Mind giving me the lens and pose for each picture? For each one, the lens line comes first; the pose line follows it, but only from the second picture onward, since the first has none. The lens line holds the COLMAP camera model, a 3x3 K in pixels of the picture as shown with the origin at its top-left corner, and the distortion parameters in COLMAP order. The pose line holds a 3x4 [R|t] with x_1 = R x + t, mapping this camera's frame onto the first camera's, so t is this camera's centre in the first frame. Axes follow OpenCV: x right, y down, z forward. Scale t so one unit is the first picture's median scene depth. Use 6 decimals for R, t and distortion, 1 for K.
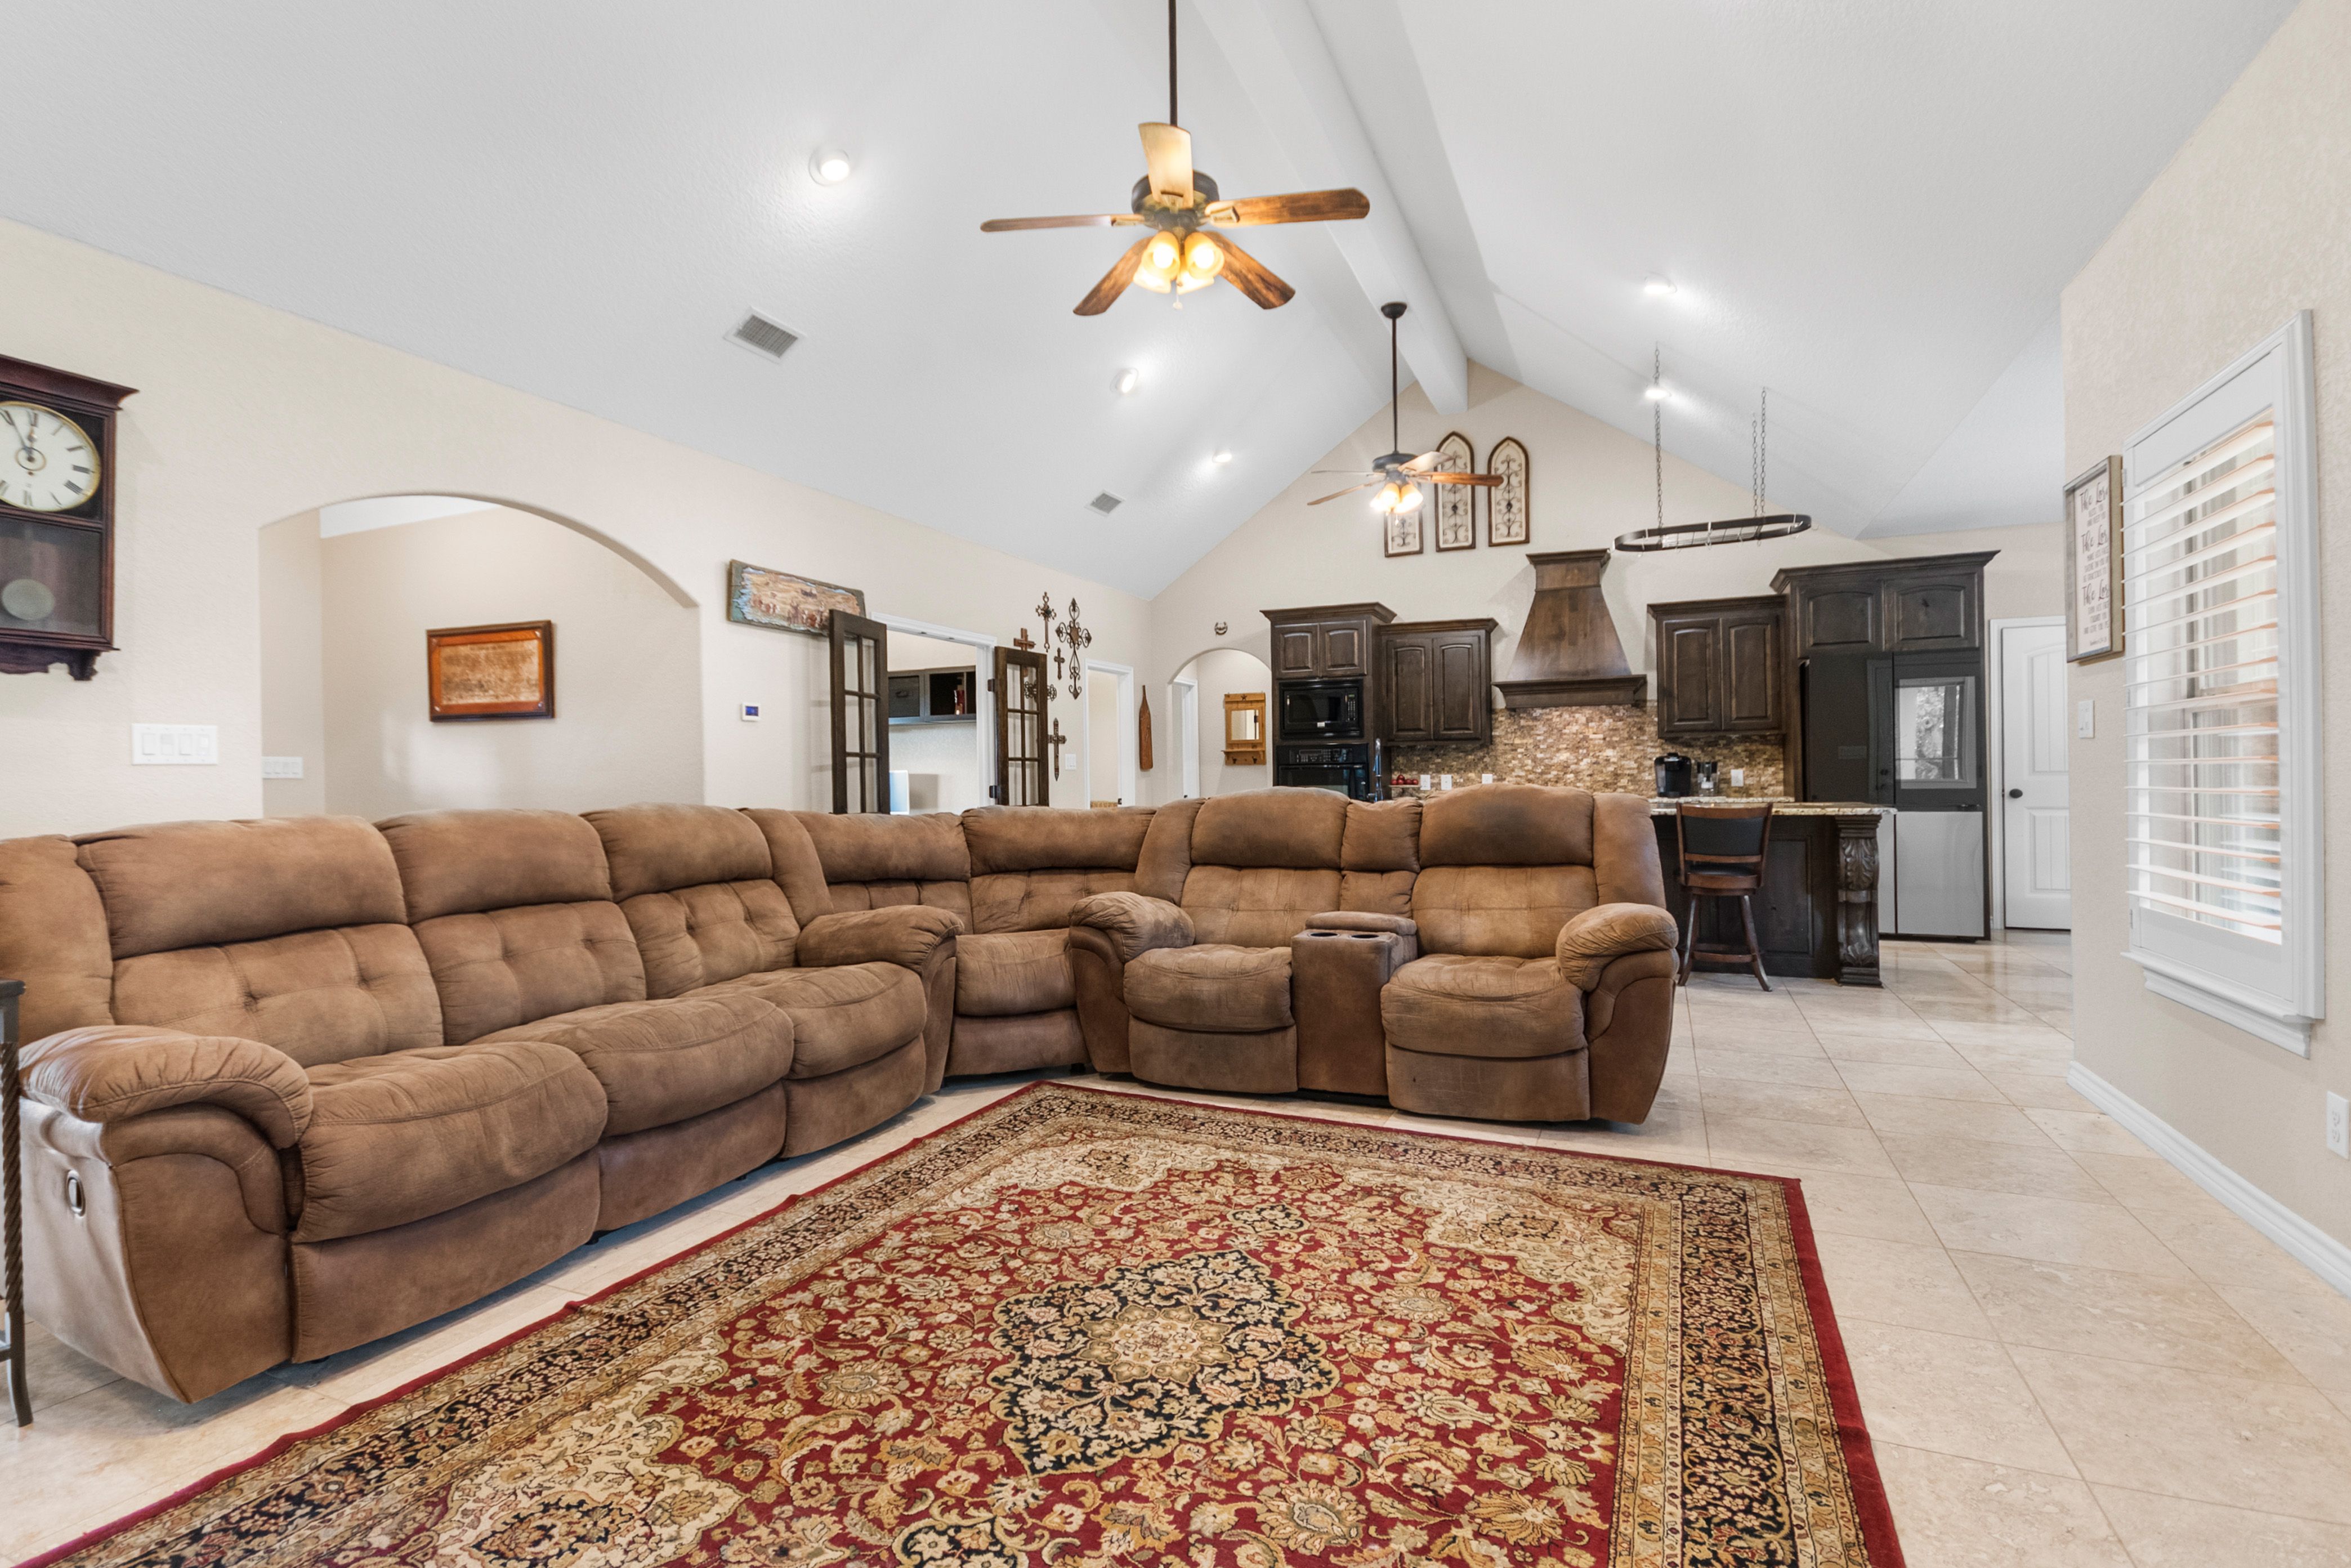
lens RADIAL K [[1096.7, 0, 1153.6], [0, 1096.7, 776.7], [0, 0, 1]] dist [0.004493, -0.002039]
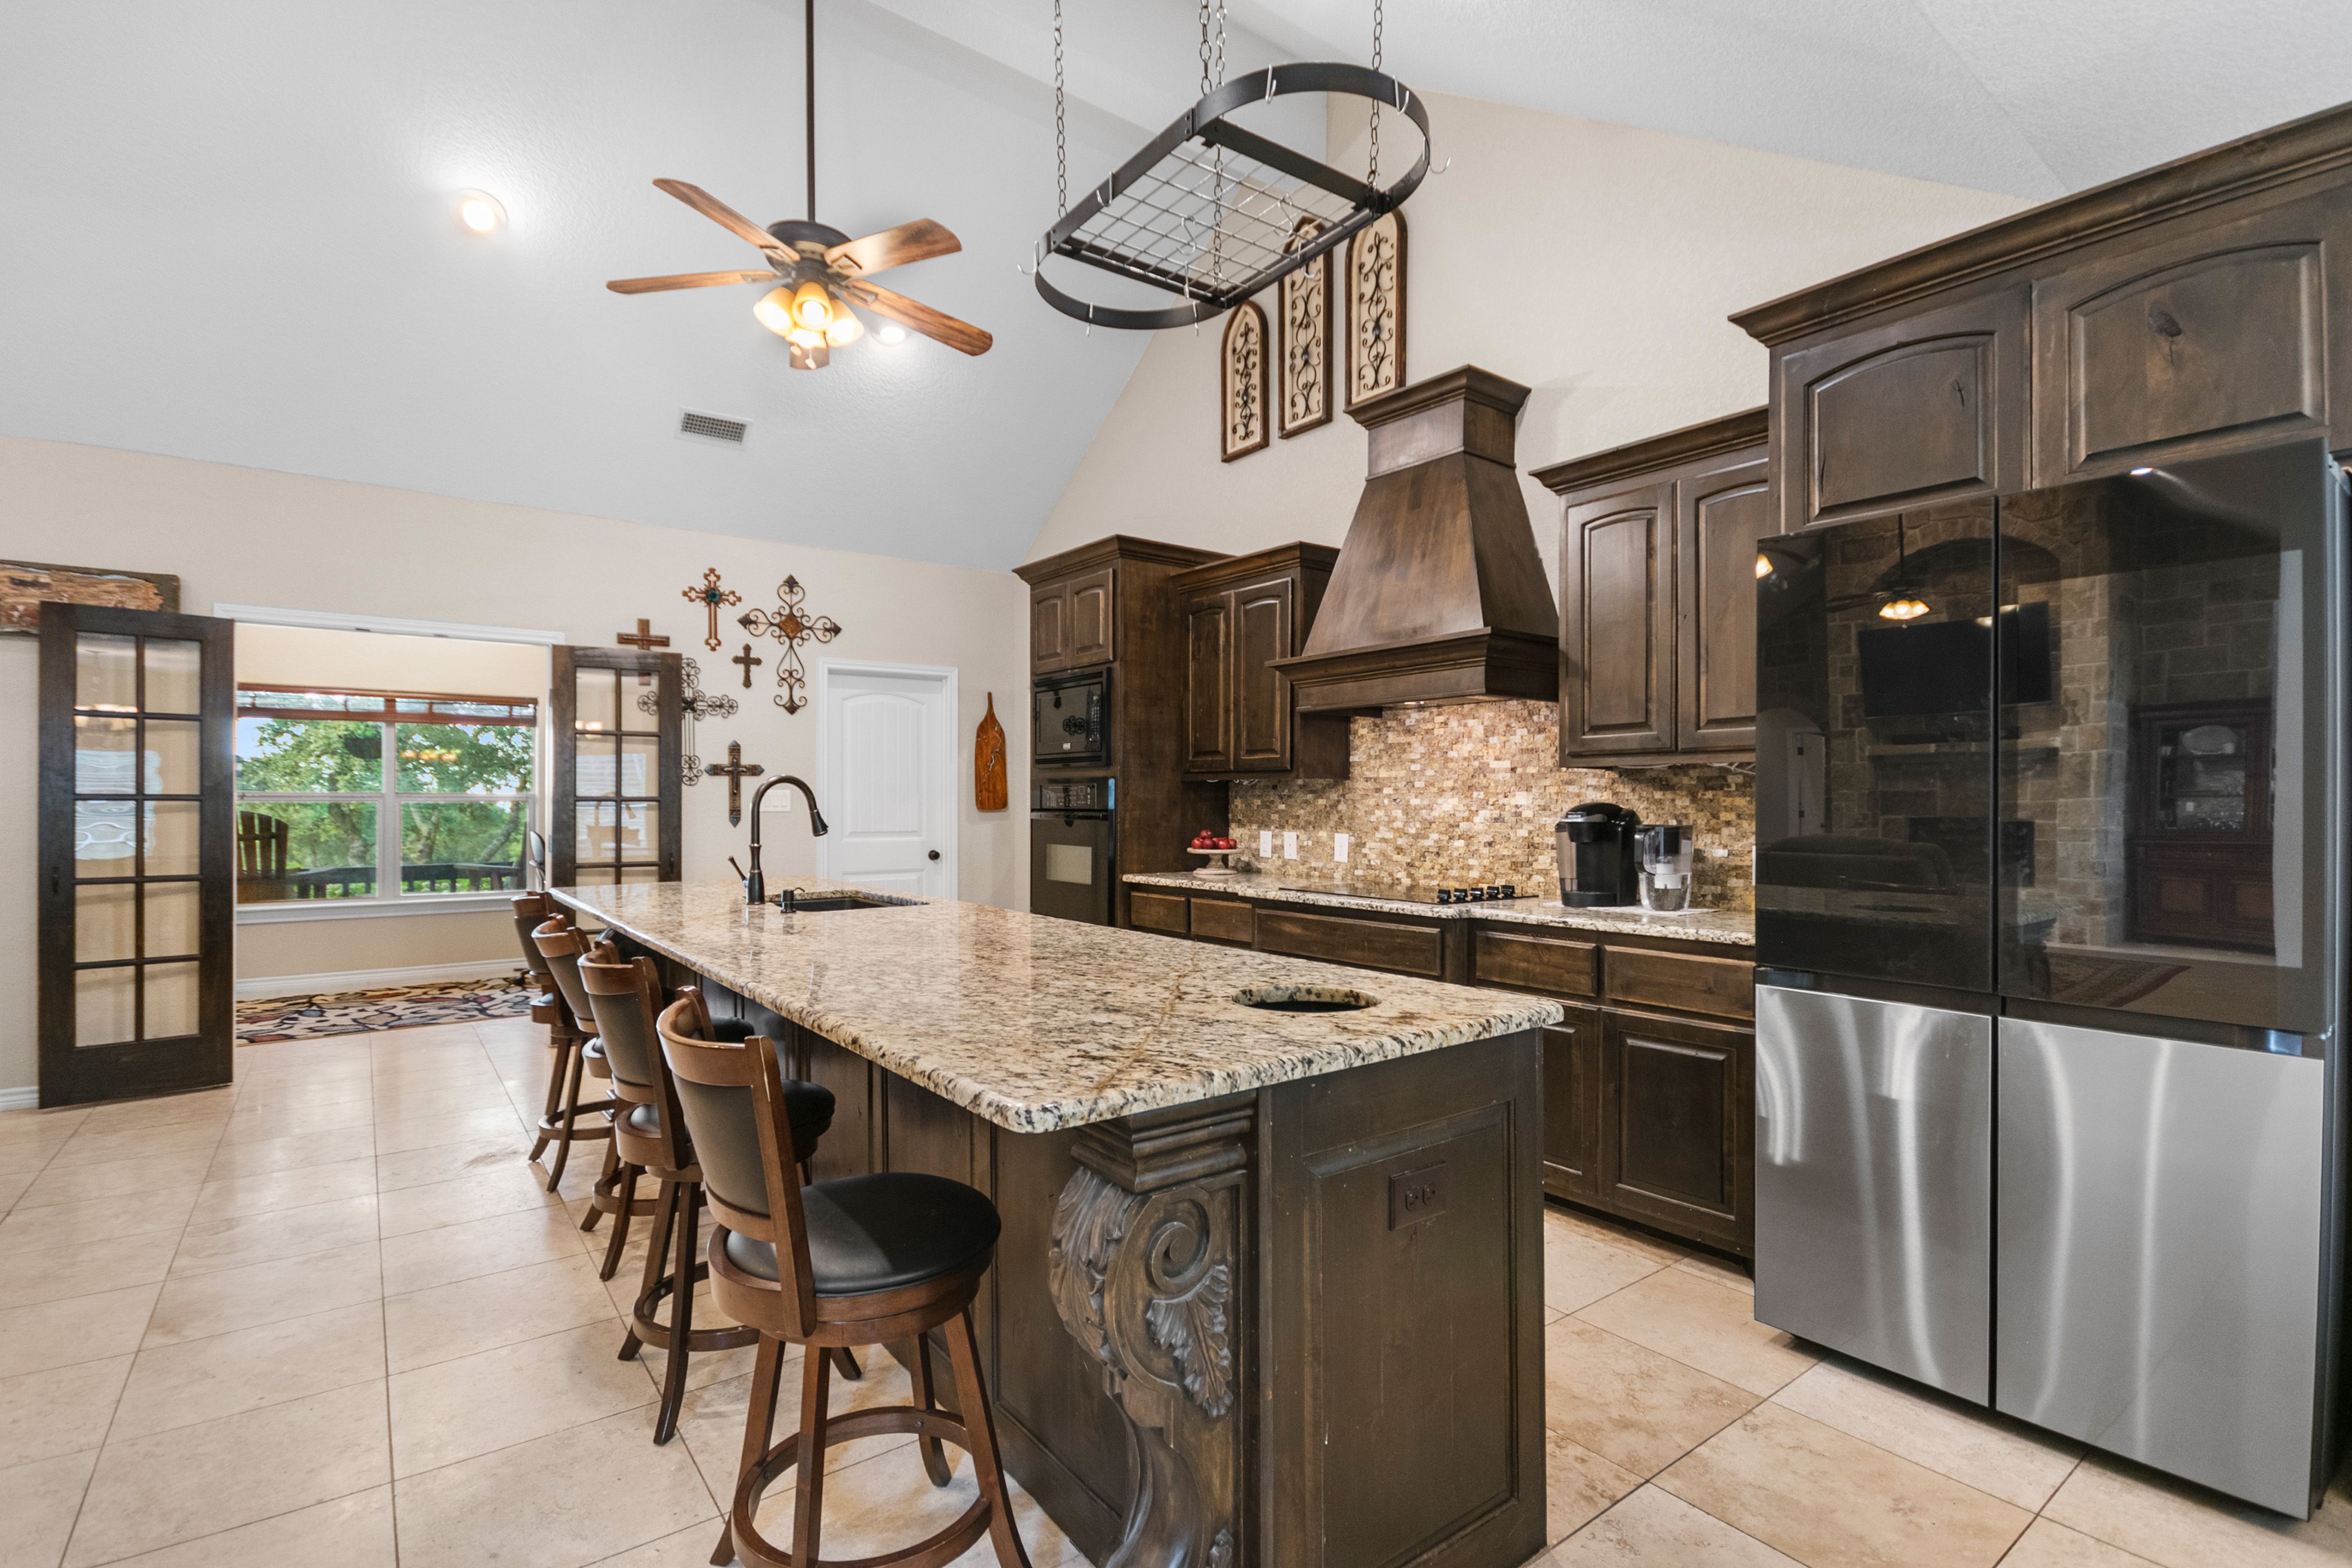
lens RADIAL K [[1084.1, 0, 1155.5], [0, 1084.1, 798.5], [0, 0, 1]] dist [0.003035, 0.000000]
pose [[0.876083, 0.012996, -0.481986, 1.274714], [-0.011242, 0.999916, 0.006527, -0.058904], [0.482030, -0.000299, 0.876155, 1.282235]]
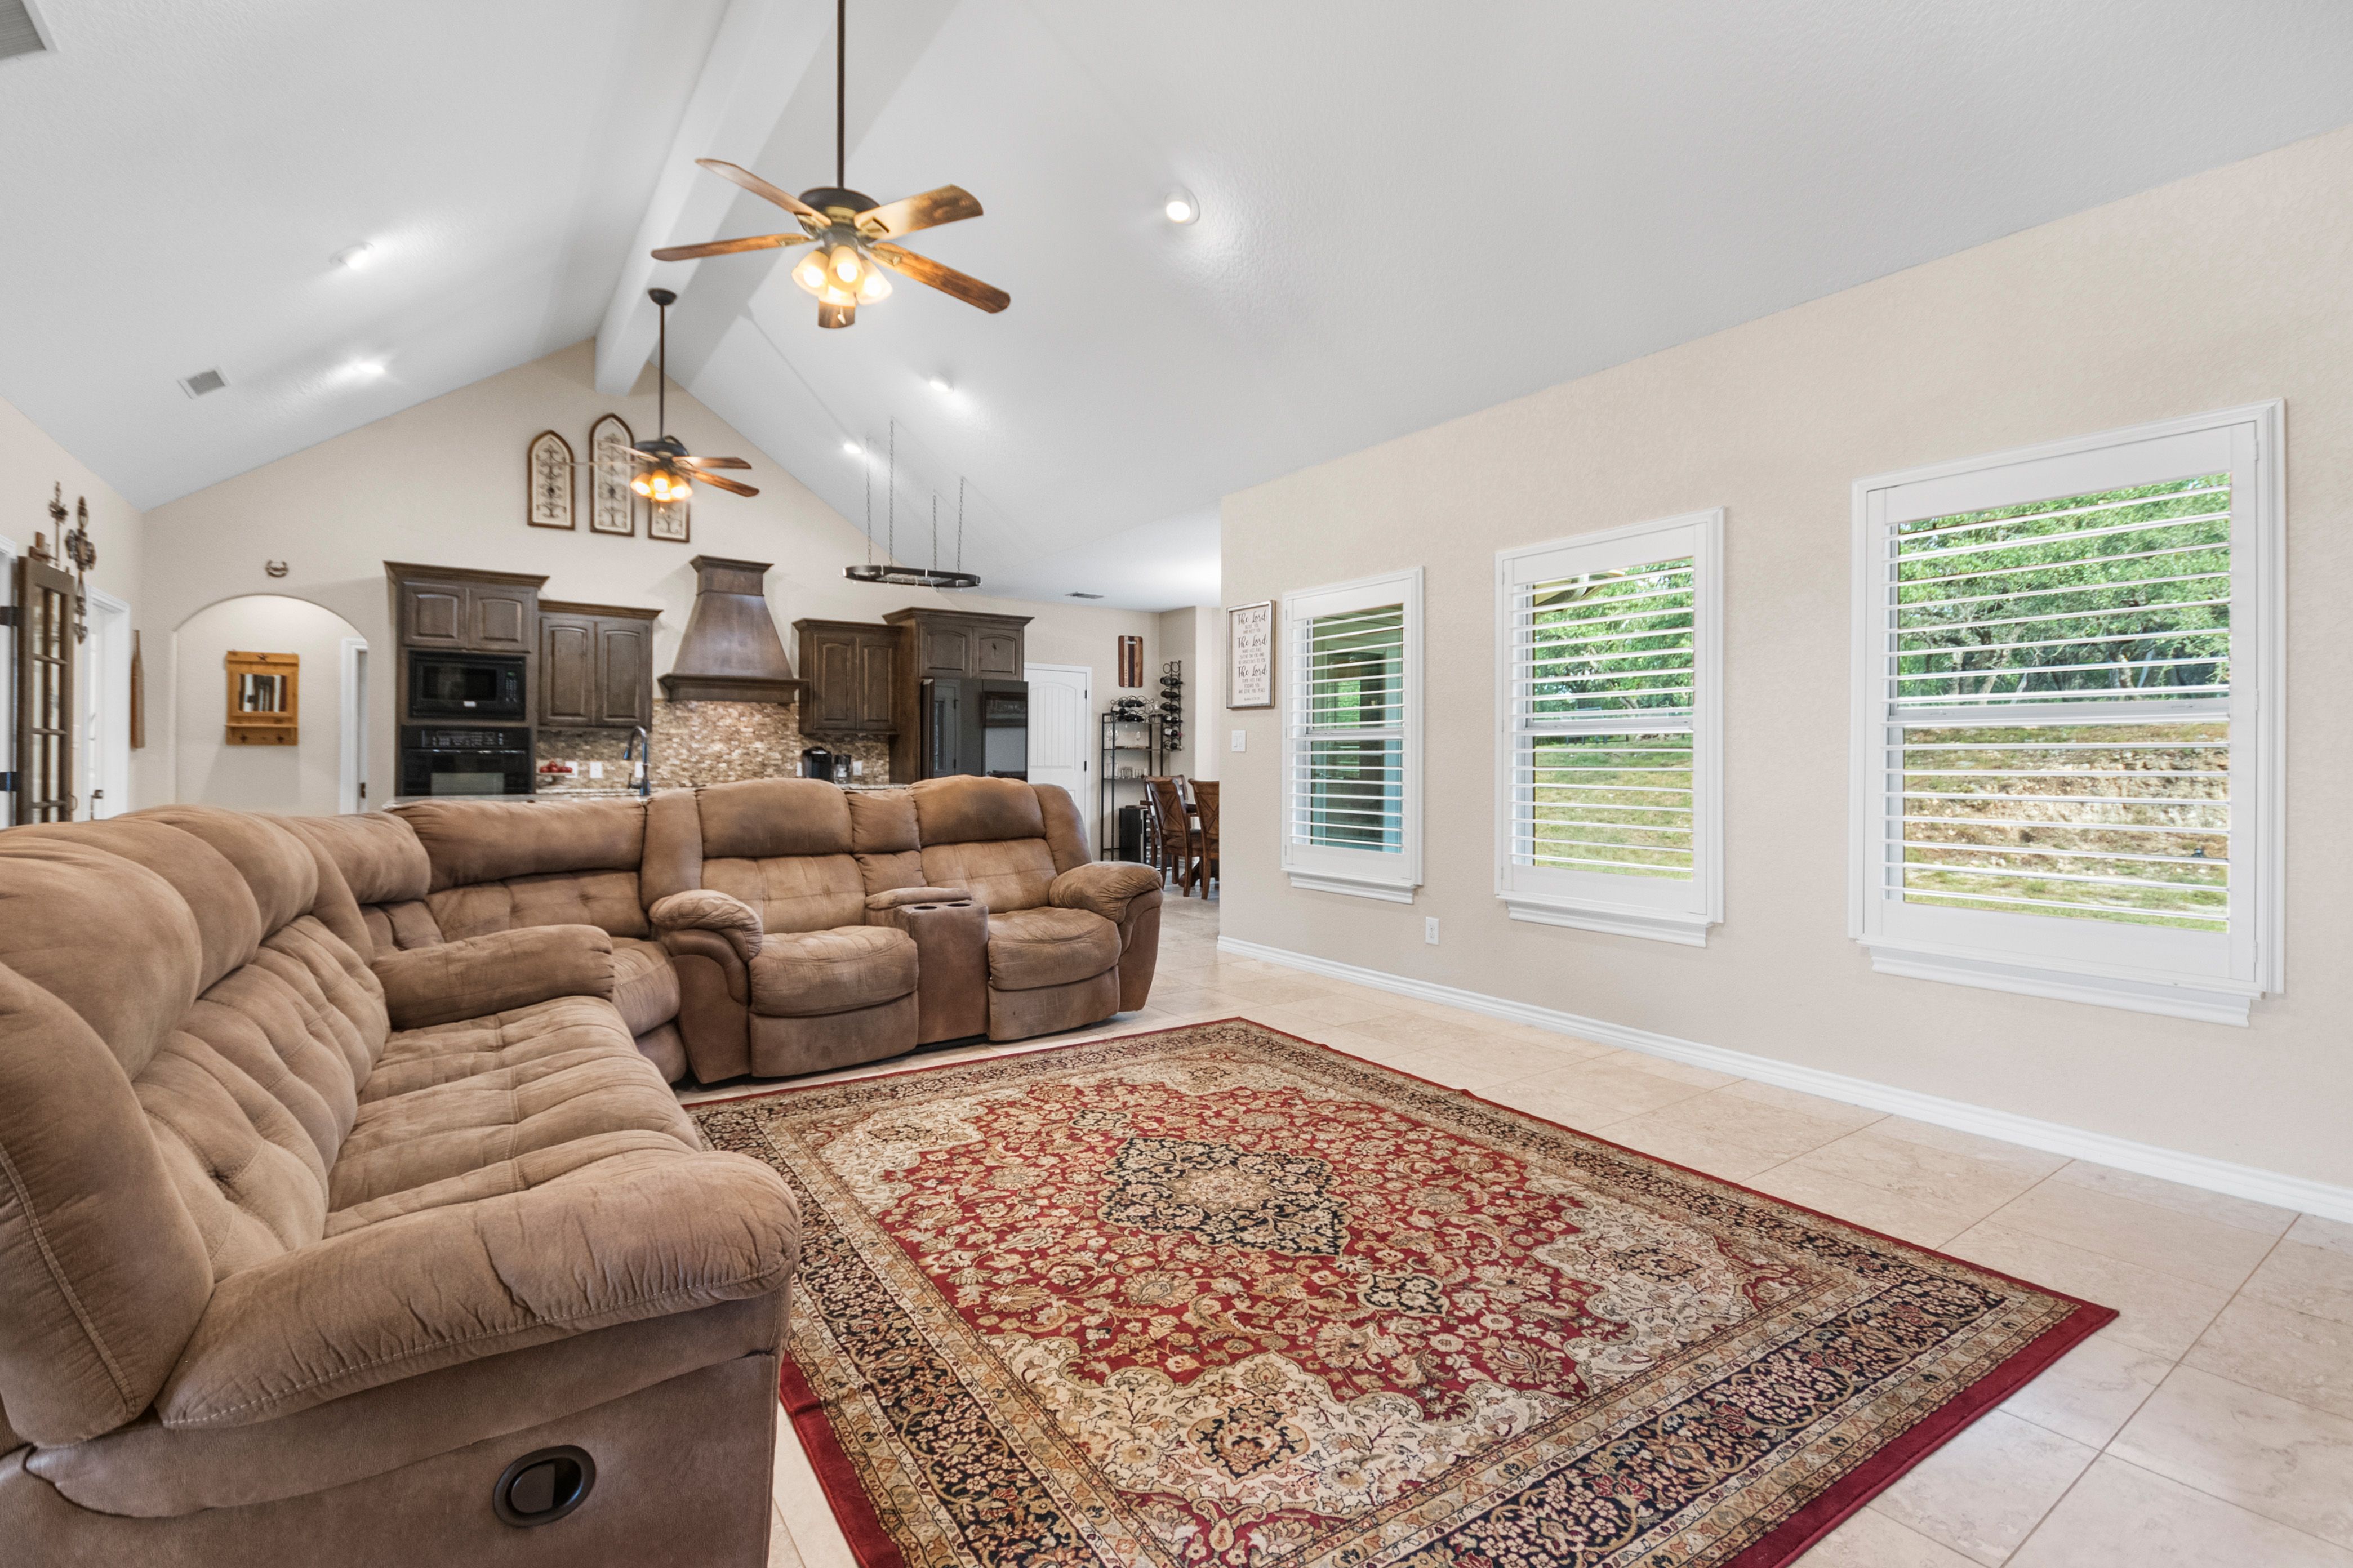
lens RADIAL K [[1057.4, 0, 1153.7], [0, 1057.4, 753.1], [0, 0, 1]] dist [0.004265, -0.004911]
pose [[0.519887, 0.020339, 0.853993, -0.744332], [-0.012753, 0.999790, -0.016047, -0.003734], [-0.854140, -0.002548, 0.520037, 0.244996]]
